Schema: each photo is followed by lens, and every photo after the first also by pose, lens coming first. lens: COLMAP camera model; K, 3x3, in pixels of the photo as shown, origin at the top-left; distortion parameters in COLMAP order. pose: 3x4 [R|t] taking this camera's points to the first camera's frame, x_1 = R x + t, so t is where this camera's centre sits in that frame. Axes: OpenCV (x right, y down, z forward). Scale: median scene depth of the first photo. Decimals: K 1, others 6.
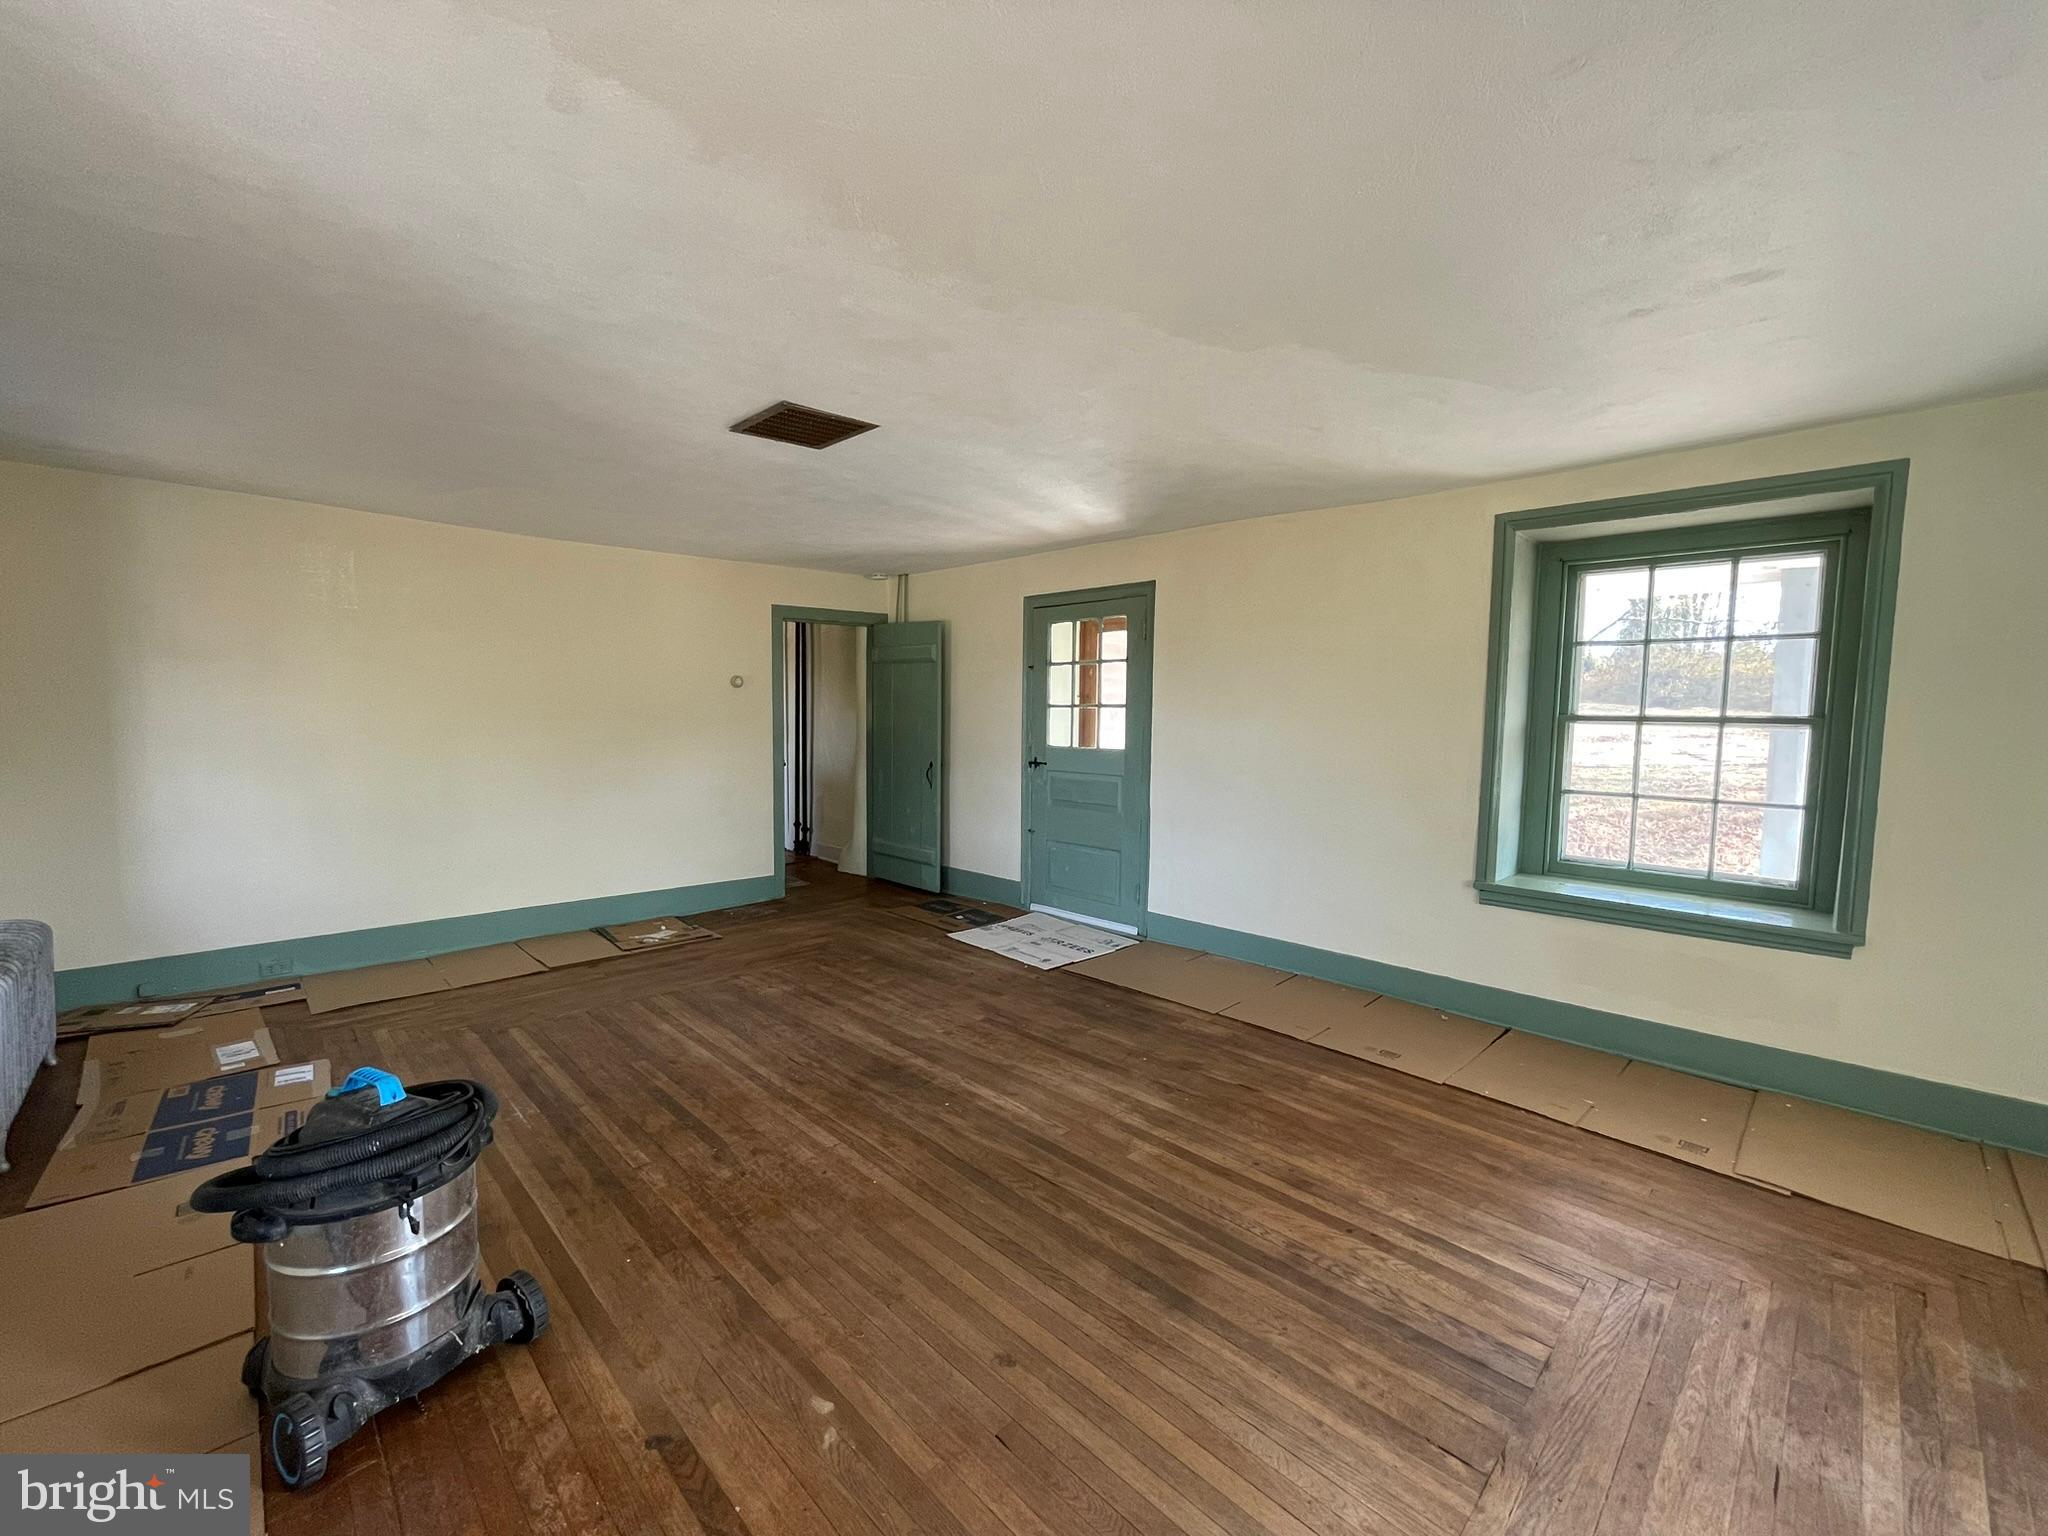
lens RADIAL K [[835.7, 0, 1016.8], [0, 835.7, 769.4], [0, 0, 1]] dist [-0.000773, 0.000141]
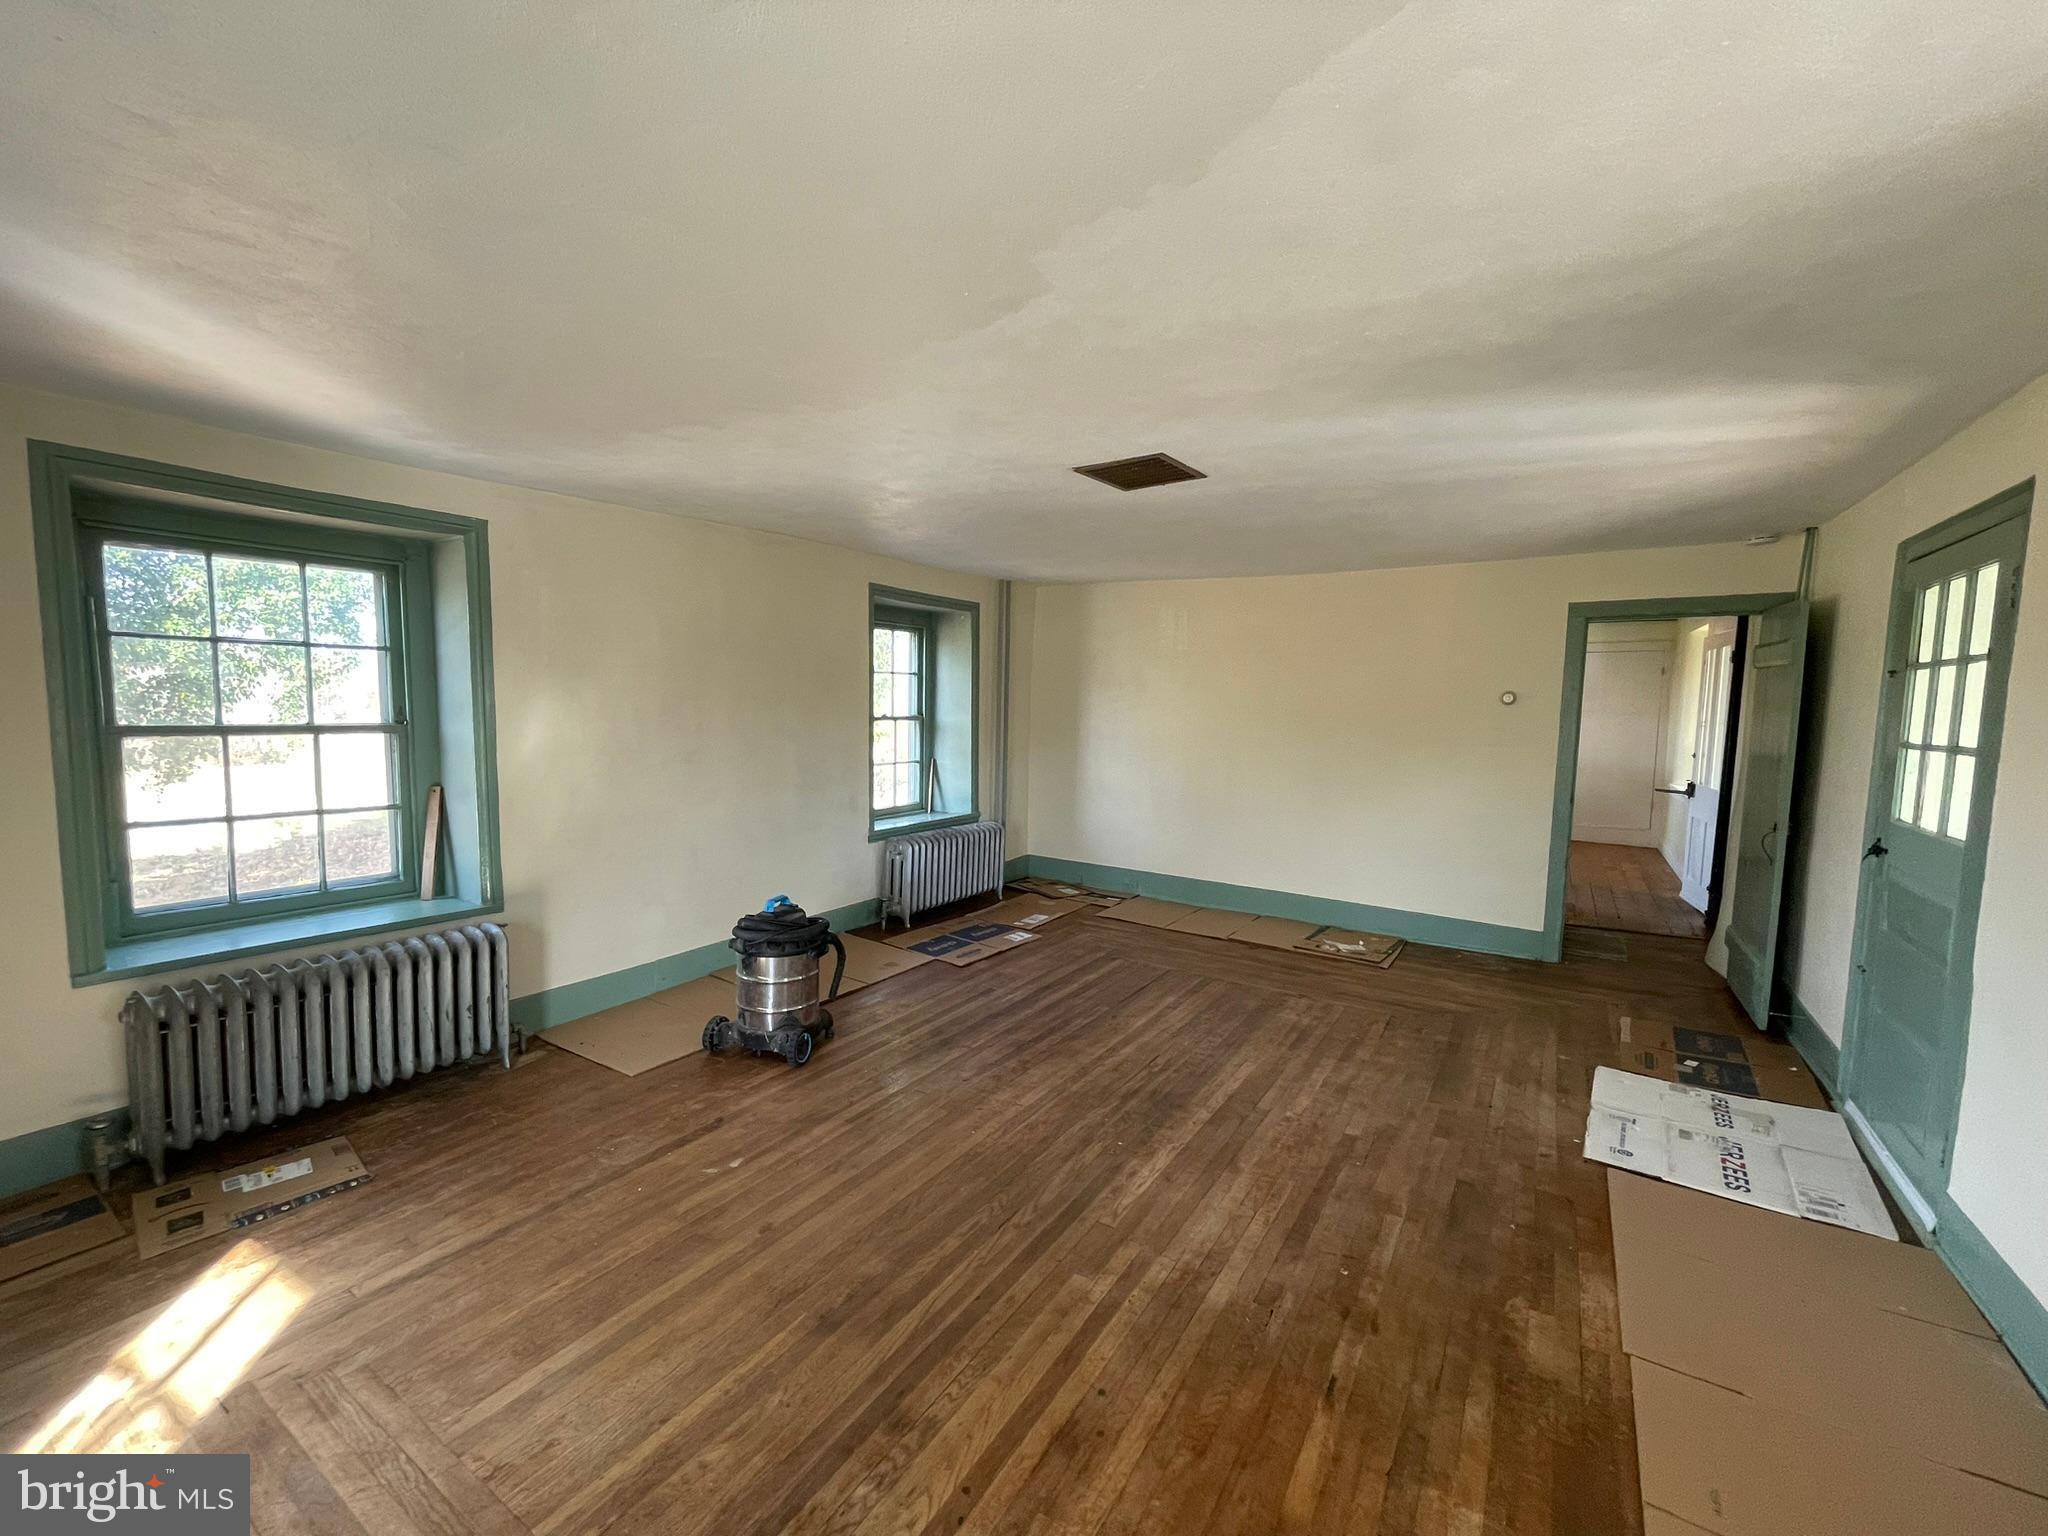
lens RADIAL K [[835.7, 0, 1035.9], [0, 835.7, 764.7], [0, 0, 1]] dist [-0.000773, 0.000141]
pose [[0.228007, 0.074852, -0.970778, 0.709853], [-0.087548, 0.994578, 0.056125, -0.074488], [0.969716, 0.072192, 0.233324, 0.566896]]
